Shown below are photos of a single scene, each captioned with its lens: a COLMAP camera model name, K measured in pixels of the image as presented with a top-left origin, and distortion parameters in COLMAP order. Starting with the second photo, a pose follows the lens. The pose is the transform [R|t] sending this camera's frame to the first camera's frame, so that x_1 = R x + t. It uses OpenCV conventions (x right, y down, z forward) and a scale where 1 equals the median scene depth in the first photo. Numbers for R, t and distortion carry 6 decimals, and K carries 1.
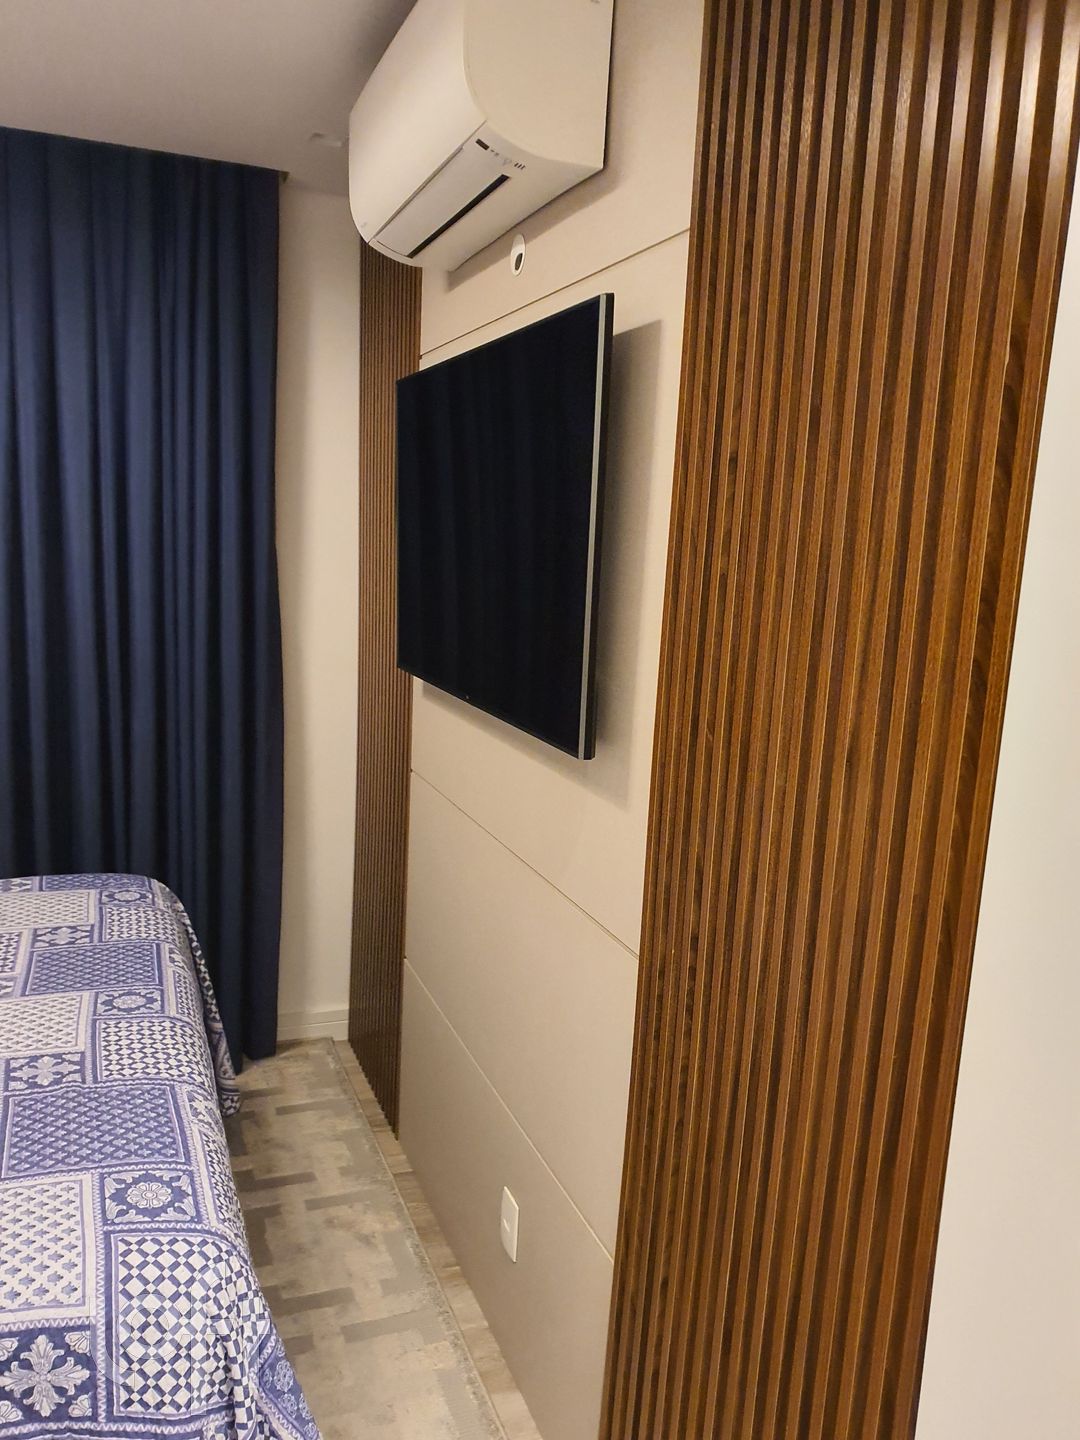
lens RADIAL K [[1097.8, 0, 539.4], [0, 1097.8, 724.7], [0, 0, 1]] dist [0.047824, 0.000753]
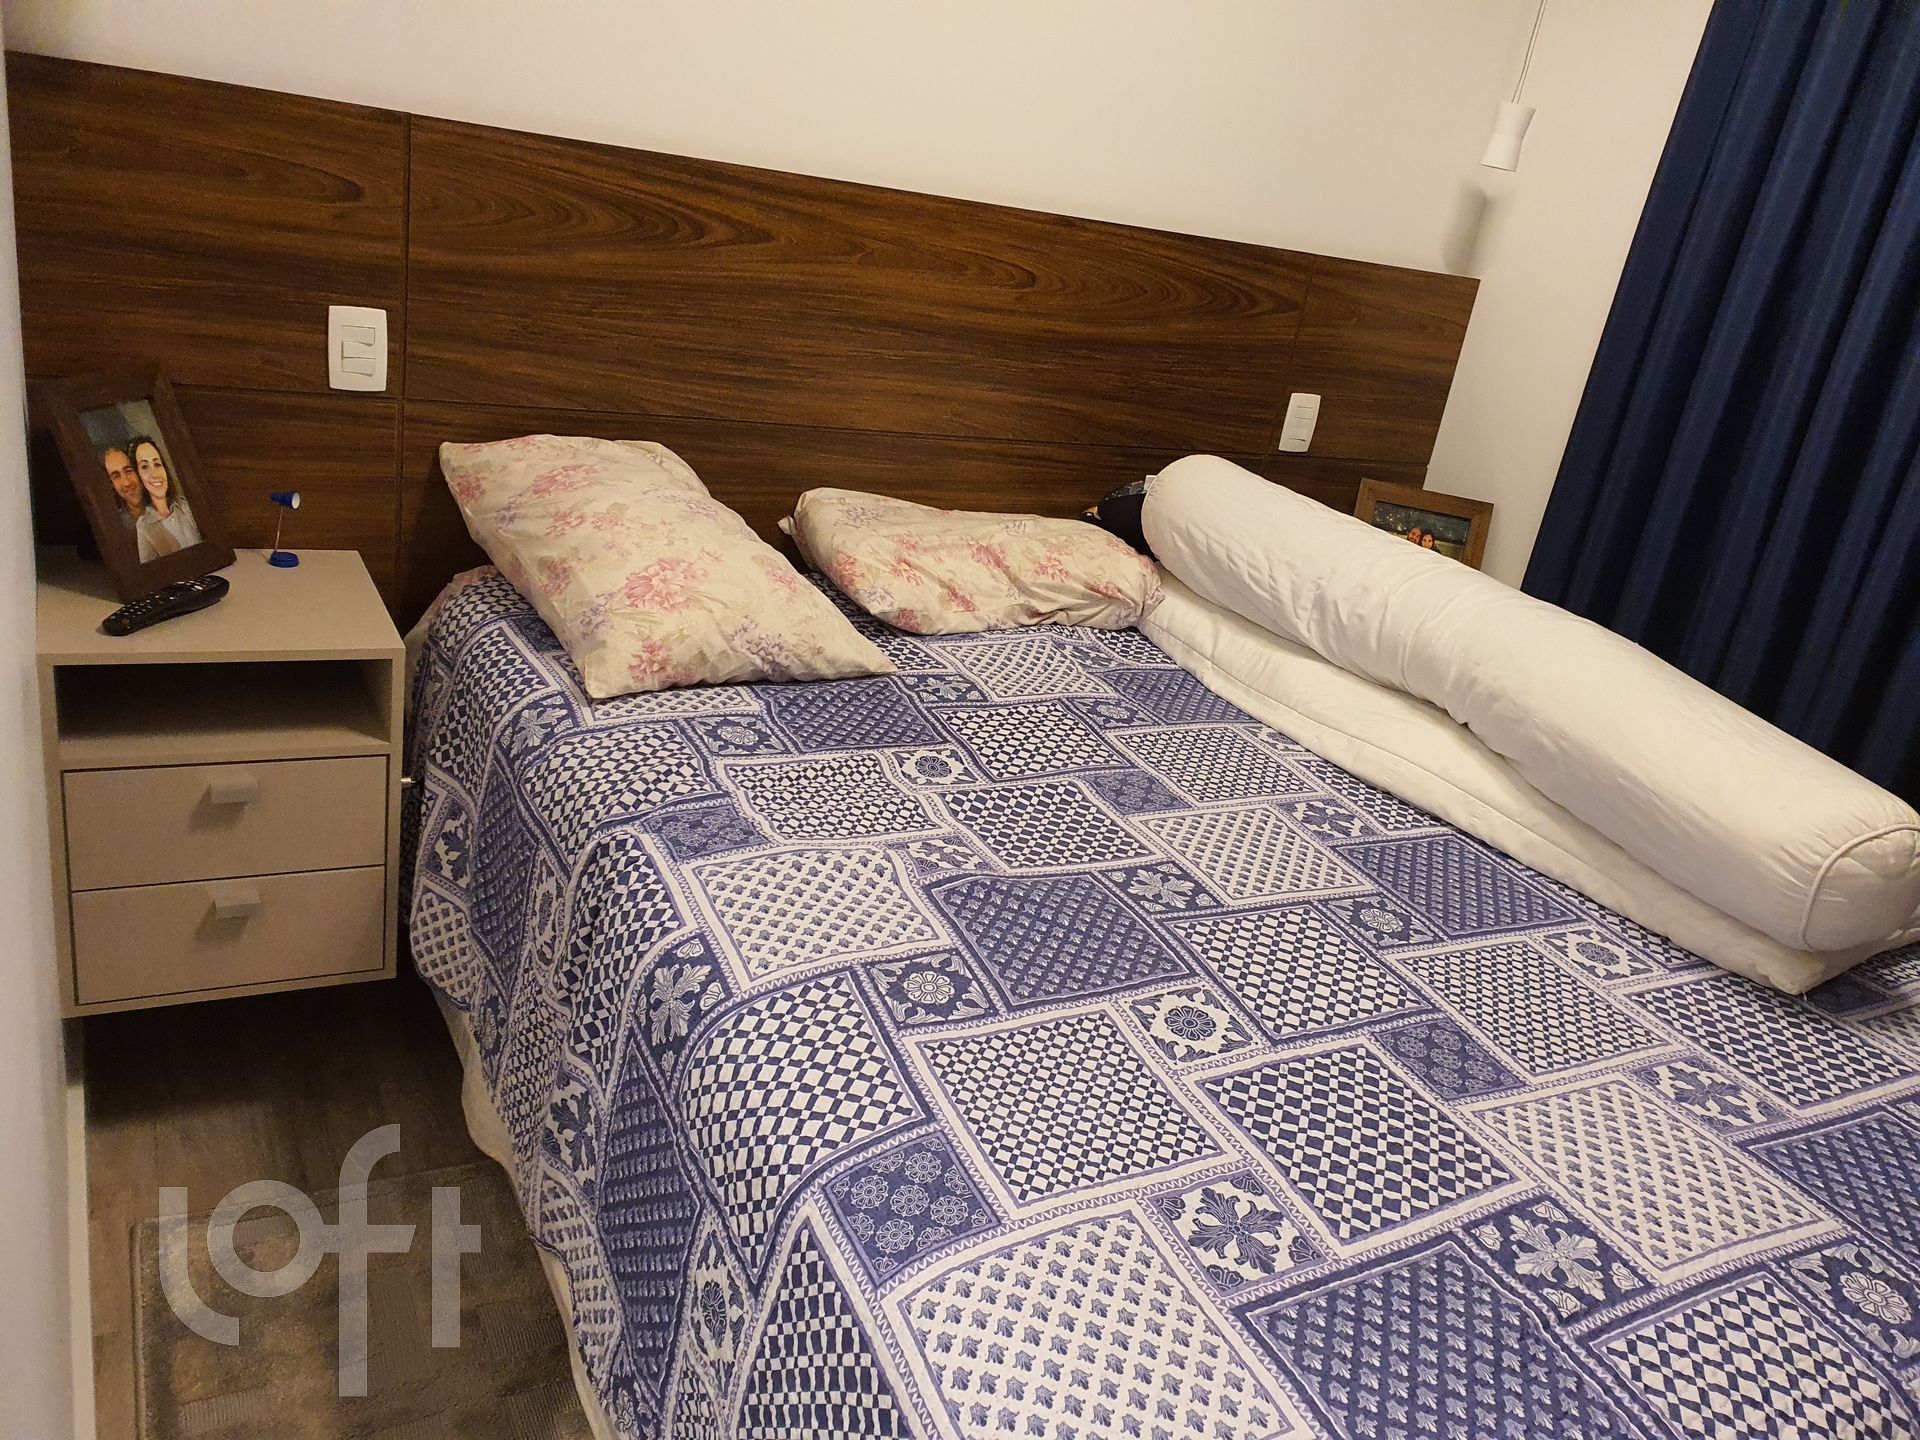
lens RADIAL K [[1463.7, 0, 959.2], [0, 1463.7, 721.5], [0, 0, 1]] dist [0.047824, 0.000753]
pose [[0.152059, 0.316021, -0.936487, 0.065149], [-0.305768, 0.916065, 0.259482, -0.001908], [0.939885, 0.246891, 0.235925, 0.512845]]
